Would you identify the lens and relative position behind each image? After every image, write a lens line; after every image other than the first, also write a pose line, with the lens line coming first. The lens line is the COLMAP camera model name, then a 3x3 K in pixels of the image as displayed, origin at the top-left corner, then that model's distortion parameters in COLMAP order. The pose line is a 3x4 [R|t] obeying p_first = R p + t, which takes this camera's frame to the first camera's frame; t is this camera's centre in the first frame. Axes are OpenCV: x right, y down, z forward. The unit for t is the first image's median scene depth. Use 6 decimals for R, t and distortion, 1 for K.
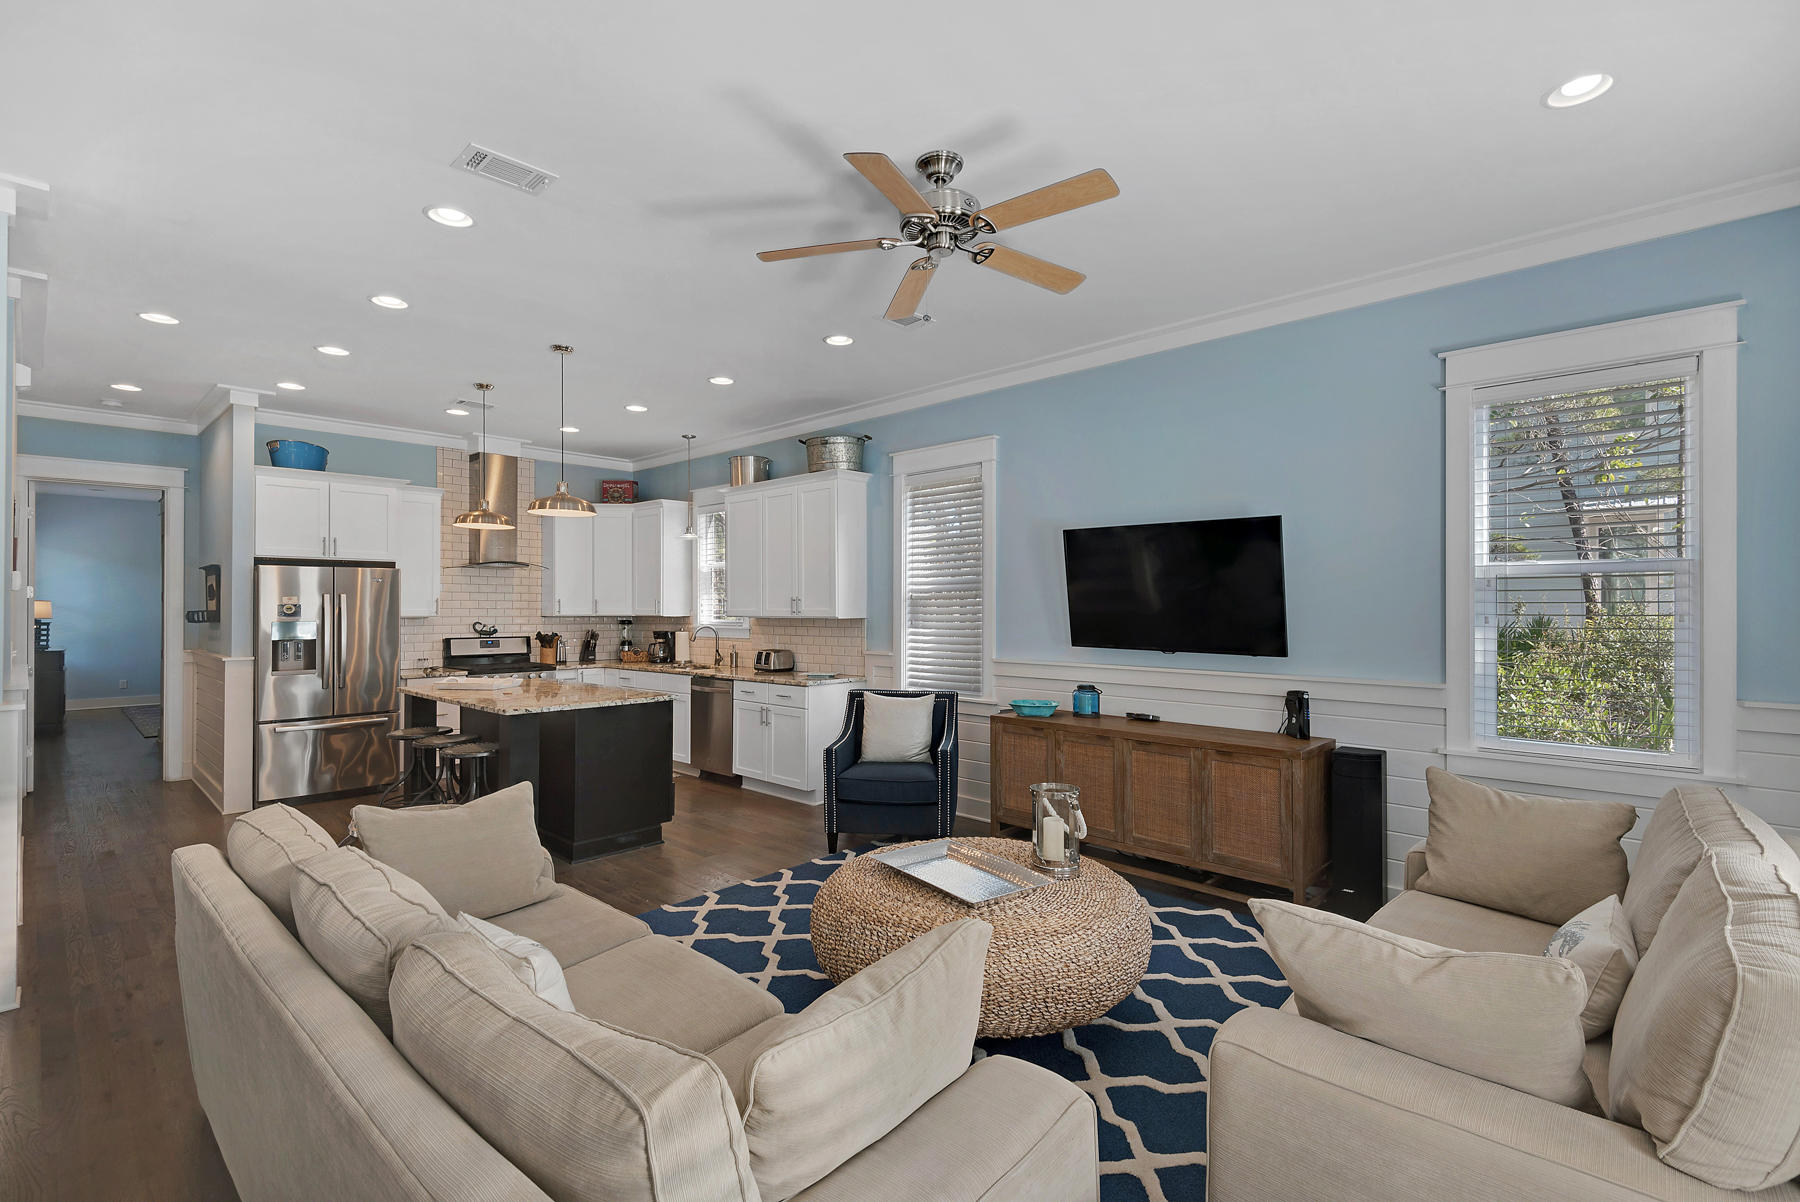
lens RADIAL K [[827.8, 0, 906.2], [0, 827.8, 582.7], [0, 0, 1]] dist [0.001844, -0.000378]
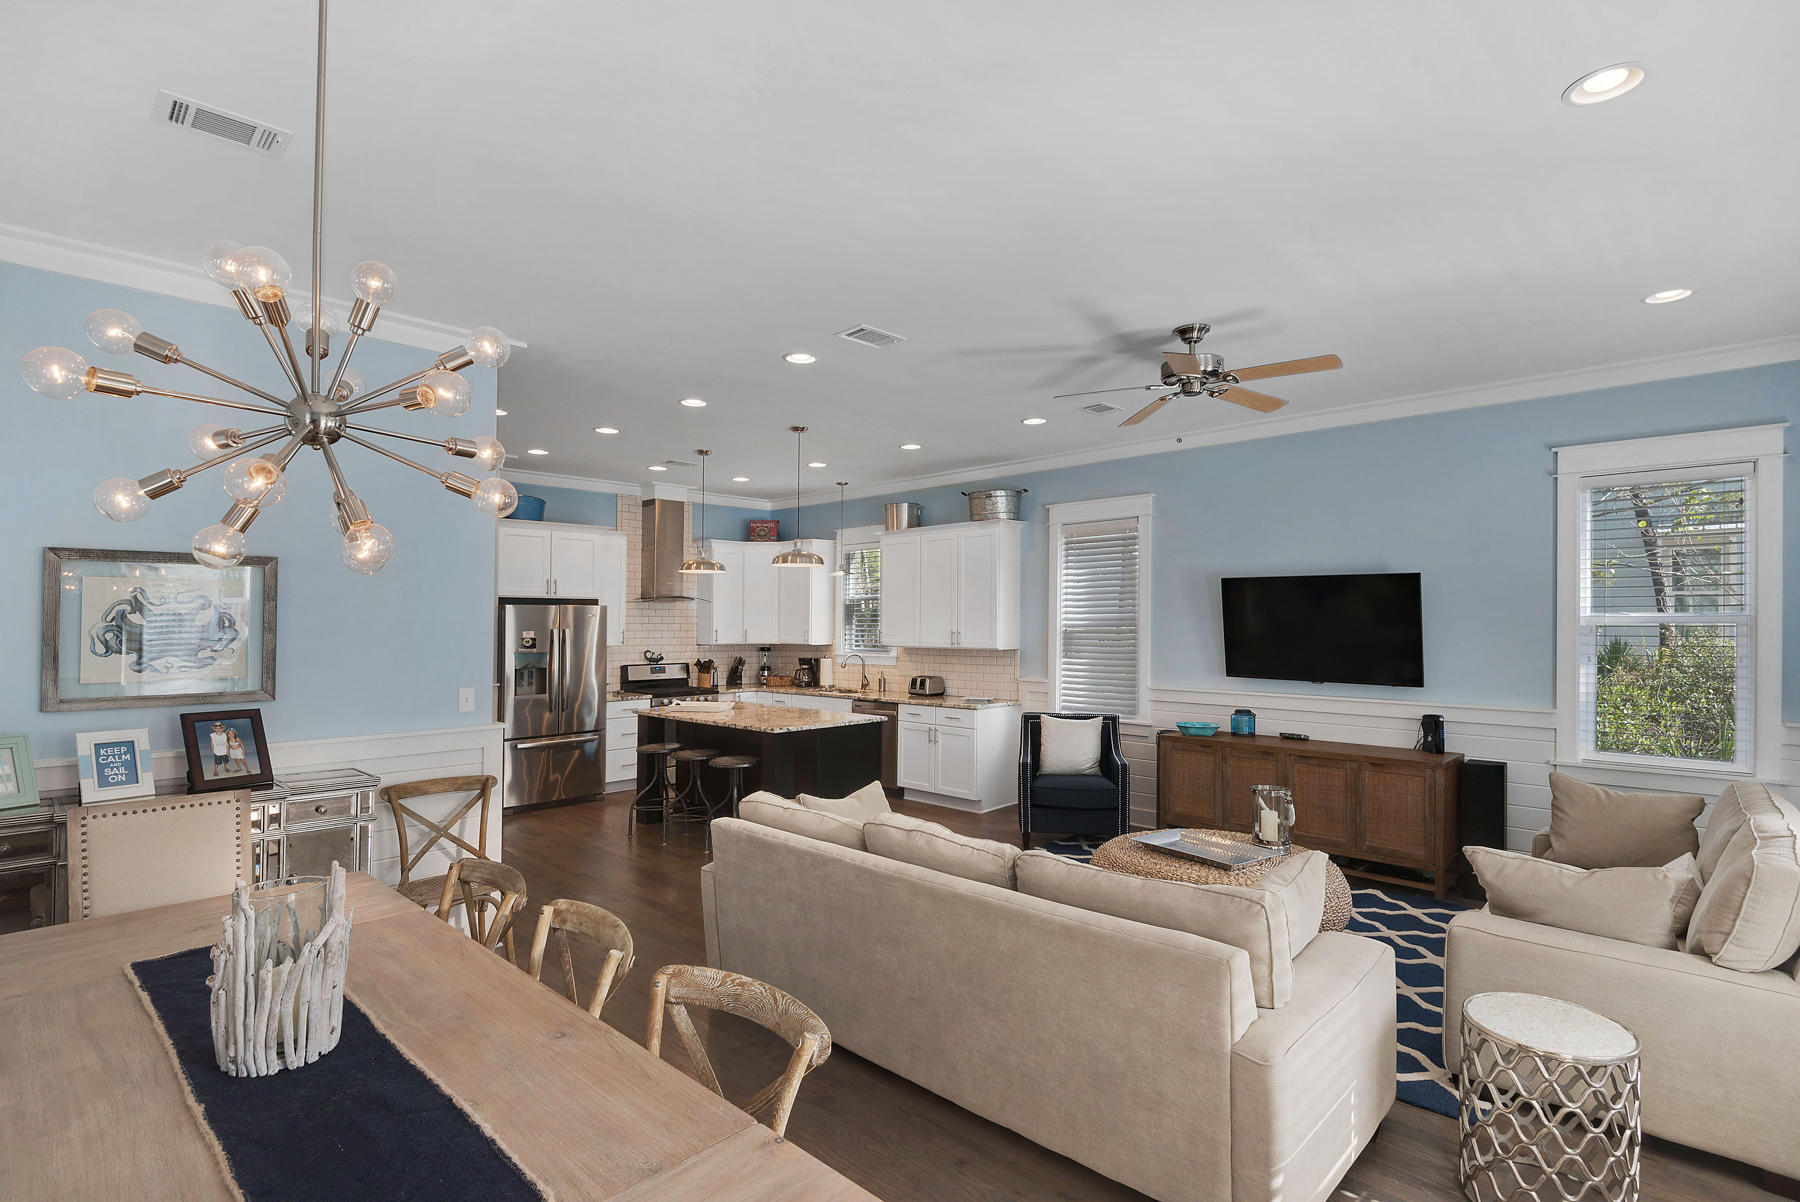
lens RADIAL K [[876.6, 0, 900.0], [0, 876.6, 601.0], [0, 0, 1]] dist [-0.016562, -0.000433]
pose [[0.999511, -0.002451, -0.031160, -0.183407], [0.002632, 0.999980, 0.005762, -0.031863], [0.031146, -0.005841, 0.999498, -0.210914]]
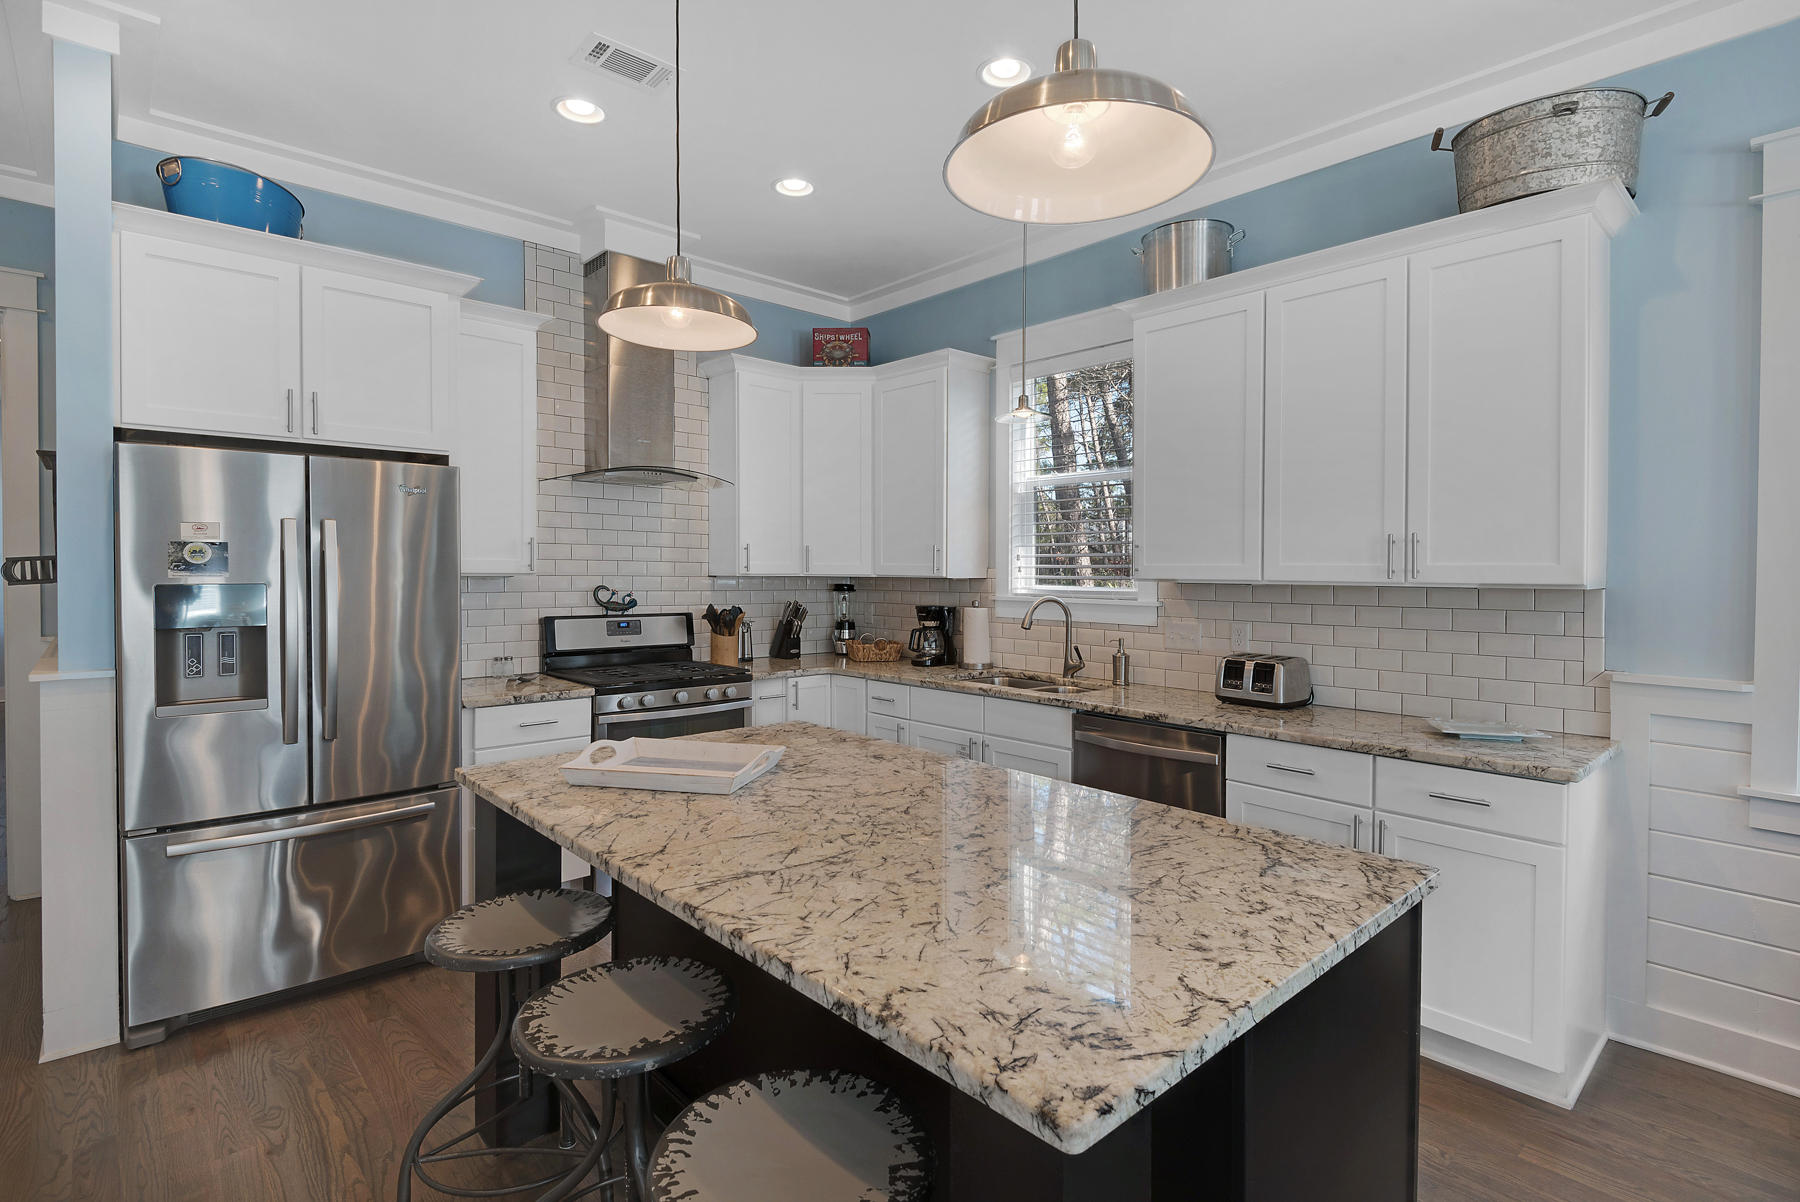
lens RADIAL K [[885.3, 0, 902.8], [0, 885.3, 571.3], [0, 0, 1]] dist [0.003110, 0.000333]
pose [[0.996245, 0.007895, -0.086220, -0.361678], [-0.005089, 0.999452, 0.032711, 0.024629], [0.086431, -0.032149, 0.995739, 0.594558]]
